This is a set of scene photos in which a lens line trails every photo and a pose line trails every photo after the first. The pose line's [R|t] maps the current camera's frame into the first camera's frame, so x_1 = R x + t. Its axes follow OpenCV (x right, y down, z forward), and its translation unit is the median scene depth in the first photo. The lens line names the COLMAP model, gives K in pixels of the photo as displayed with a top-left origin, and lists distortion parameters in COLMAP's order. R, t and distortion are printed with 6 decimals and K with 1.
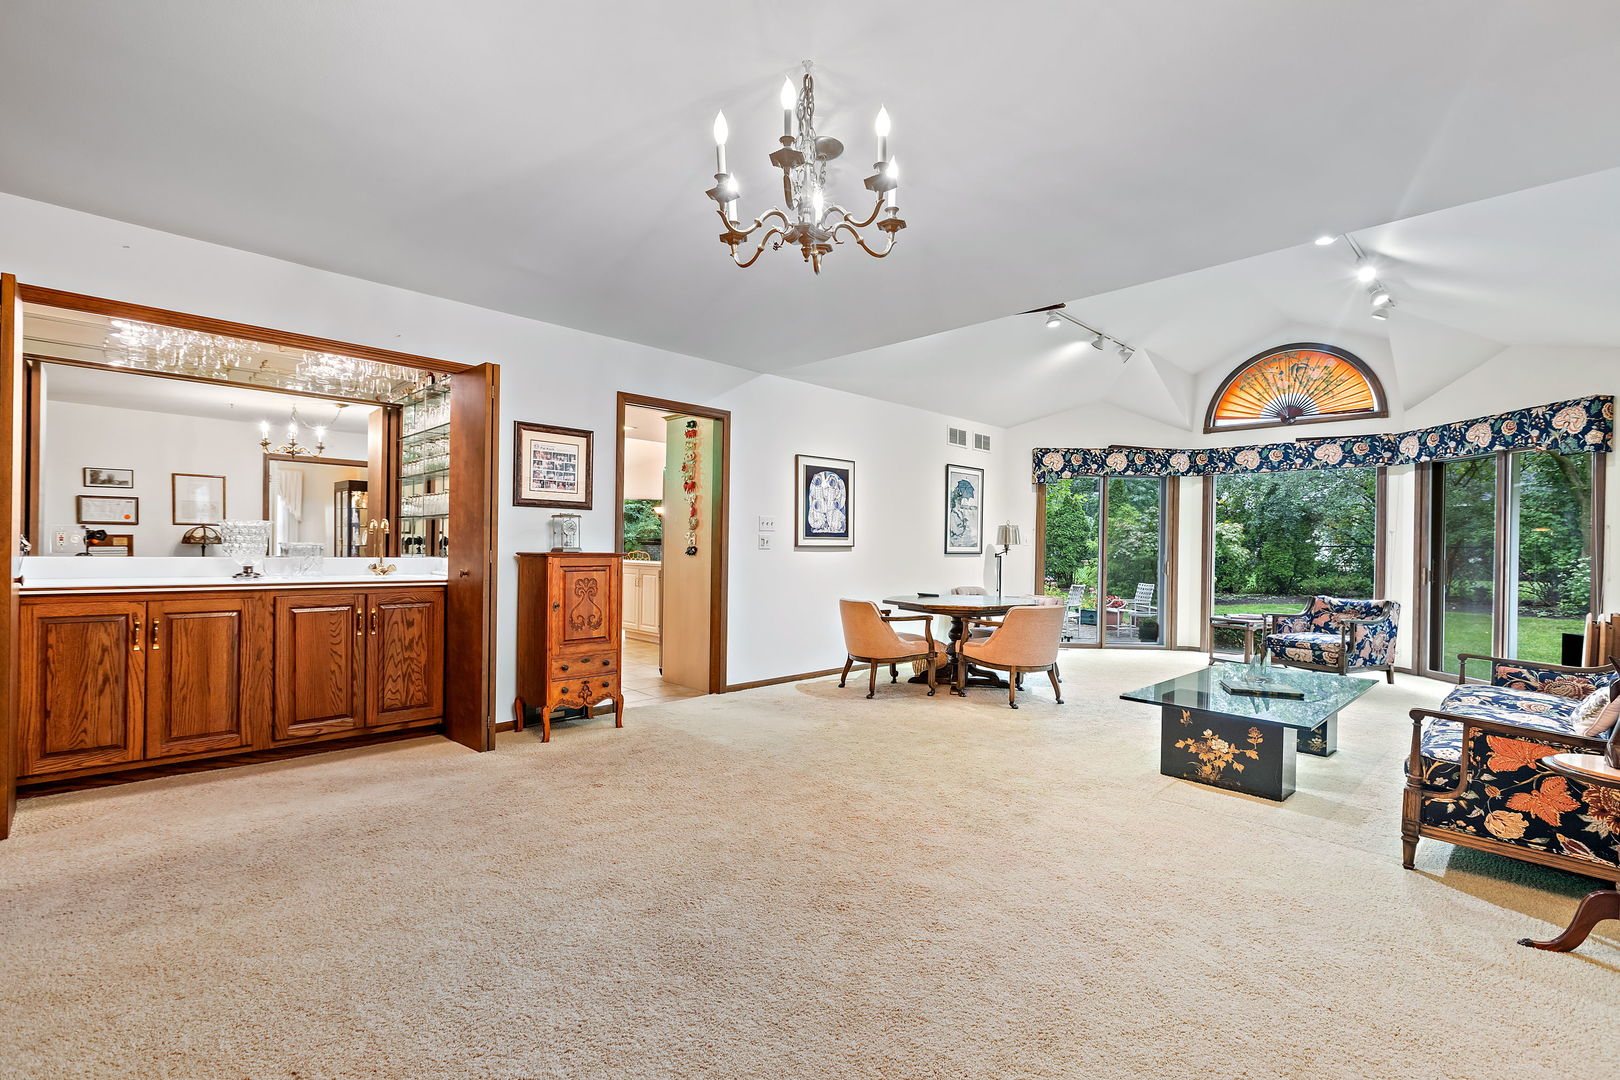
lens RADIAL K [[729.3, 0, 811.7], [0, 729.3, 550.7], [0, 0, 1]] dist [-0.000152, -0.000010]
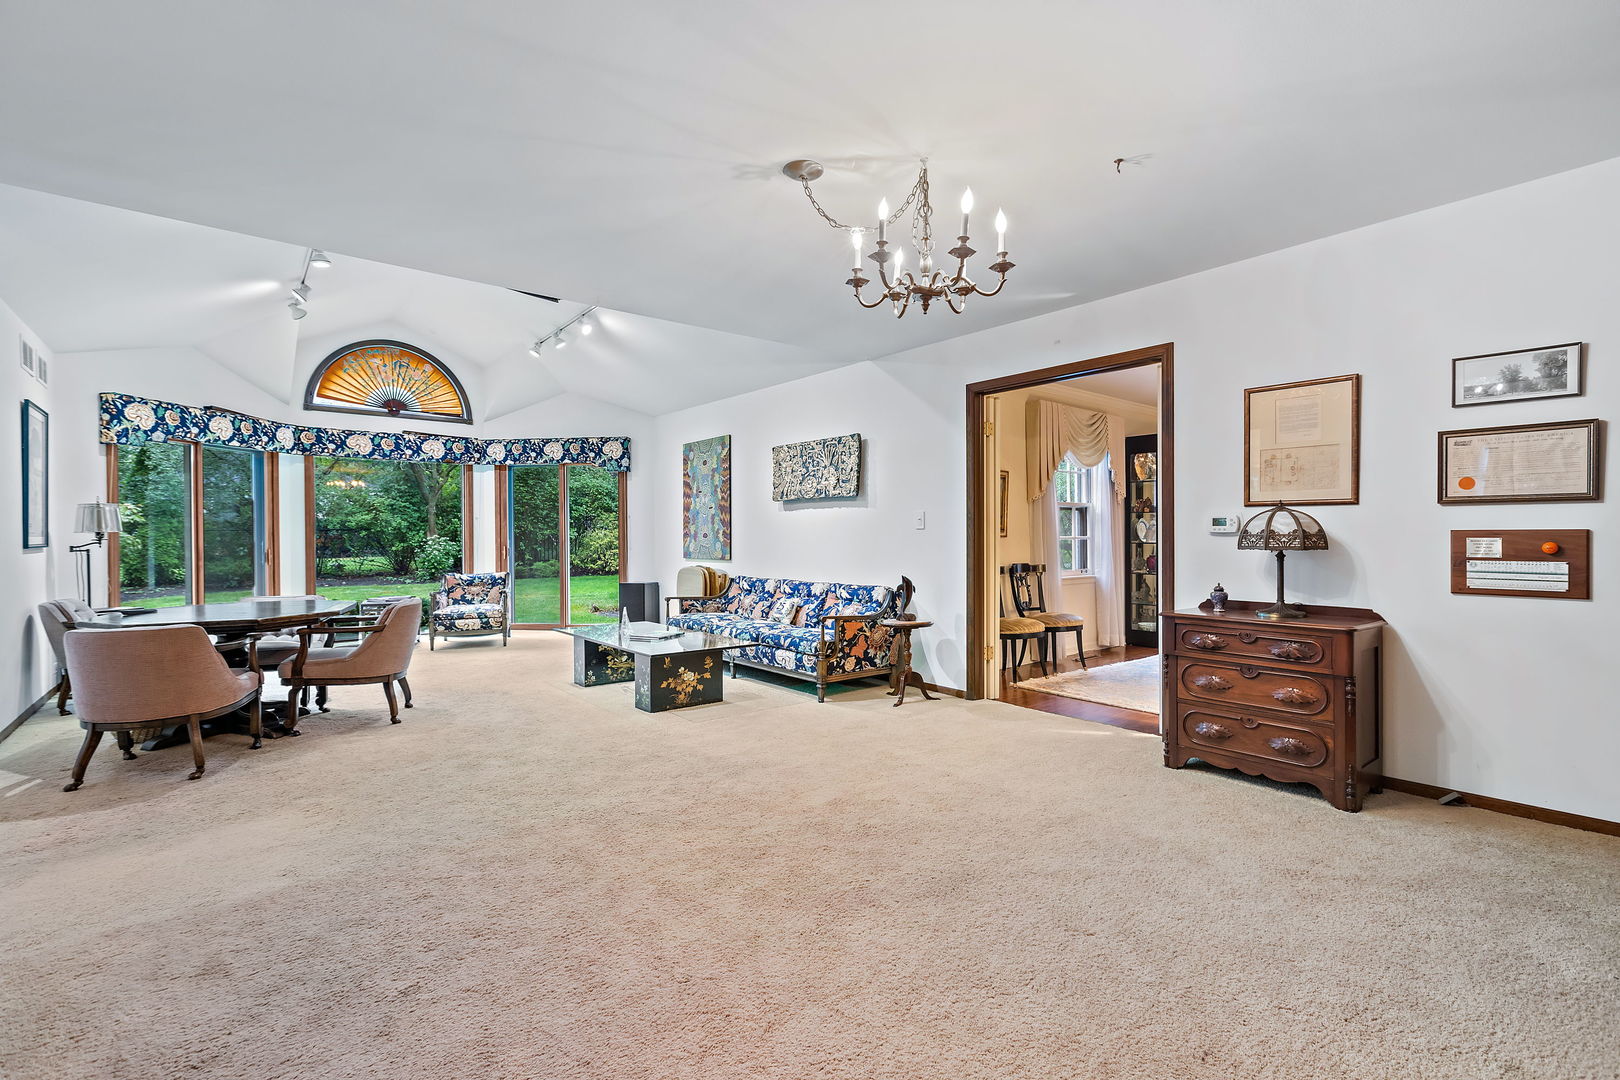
lens RADIAL K [[729.3, 0, 811.7], [0, 729.3, 550.7], [0, 0, 1]] dist [-0.000152, -0.000010]
pose [[0.087184, -0.037168, 0.995499, -0.441328], [0.012899, 0.999262, 0.036179, -0.008868], [-0.996109, 0.009686, 0.087599, 0.367561]]
